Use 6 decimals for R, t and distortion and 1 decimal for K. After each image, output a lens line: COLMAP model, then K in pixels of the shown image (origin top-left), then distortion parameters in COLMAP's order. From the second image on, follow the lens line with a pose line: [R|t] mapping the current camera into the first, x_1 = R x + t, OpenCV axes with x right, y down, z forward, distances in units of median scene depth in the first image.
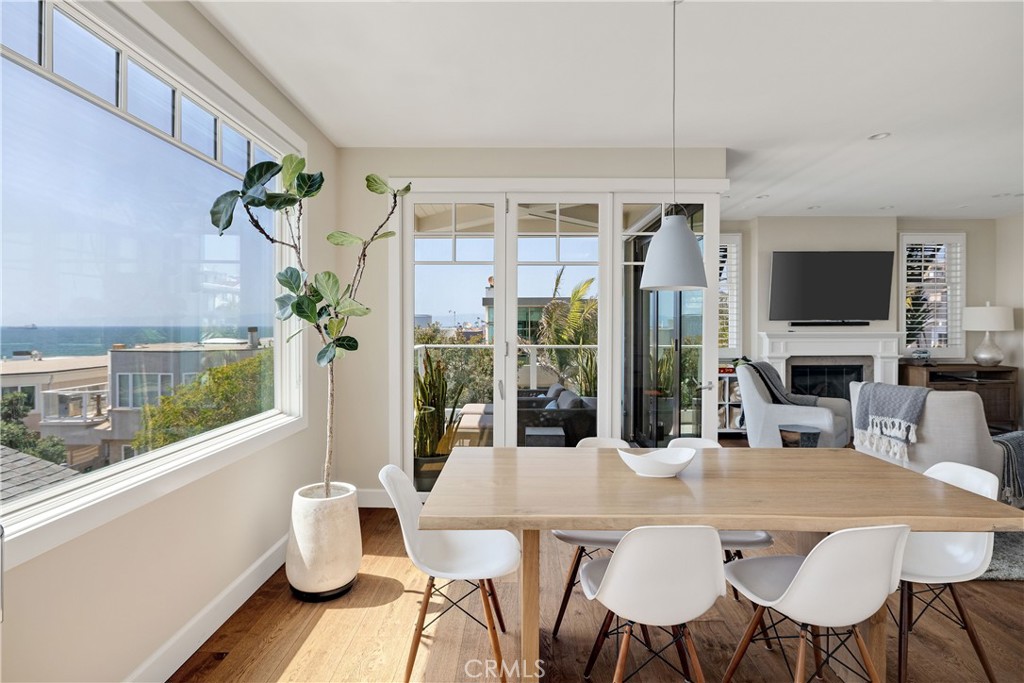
lens RADIAL K [[520.8, 0, 515.2], [0, 520.8, 324.7], [0, 0, 1]] dist [-0.004461, 0.003007]
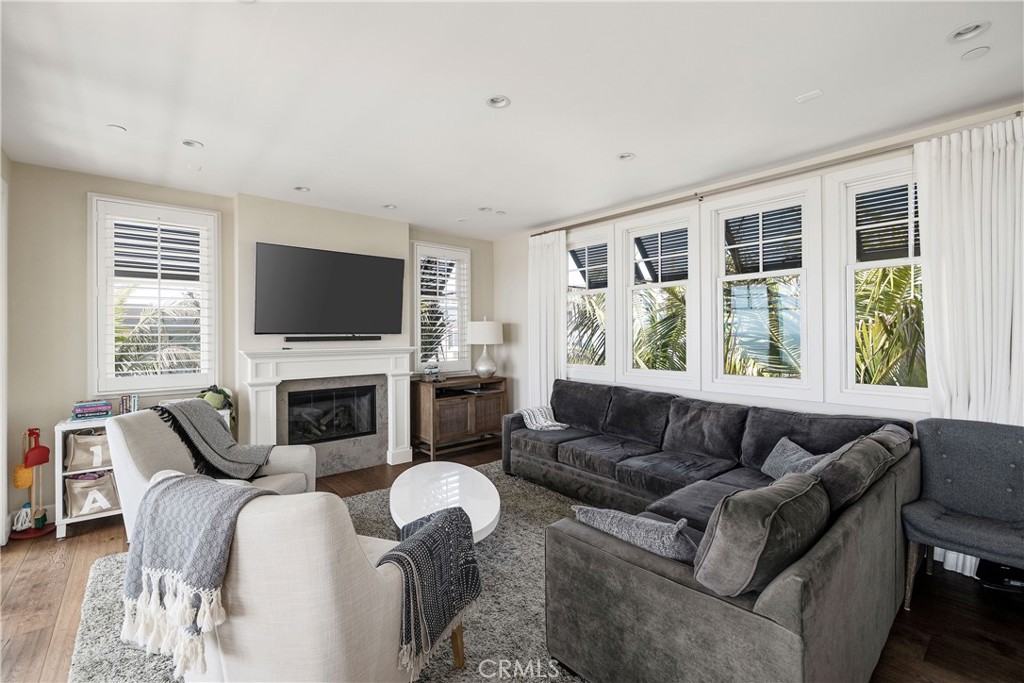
lens RADIAL K [[442.9, 0, 511.1], [0, 442.9, 337.4], [0, 0, 1]] dist [0.005276, 0.000884]
pose [[0.757051, -0.005464, 0.653333, 0.481561], [0.003373, 0.999984, 0.004455, -0.008187], [-0.653347, -0.001169, 0.757057, 0.380813]]
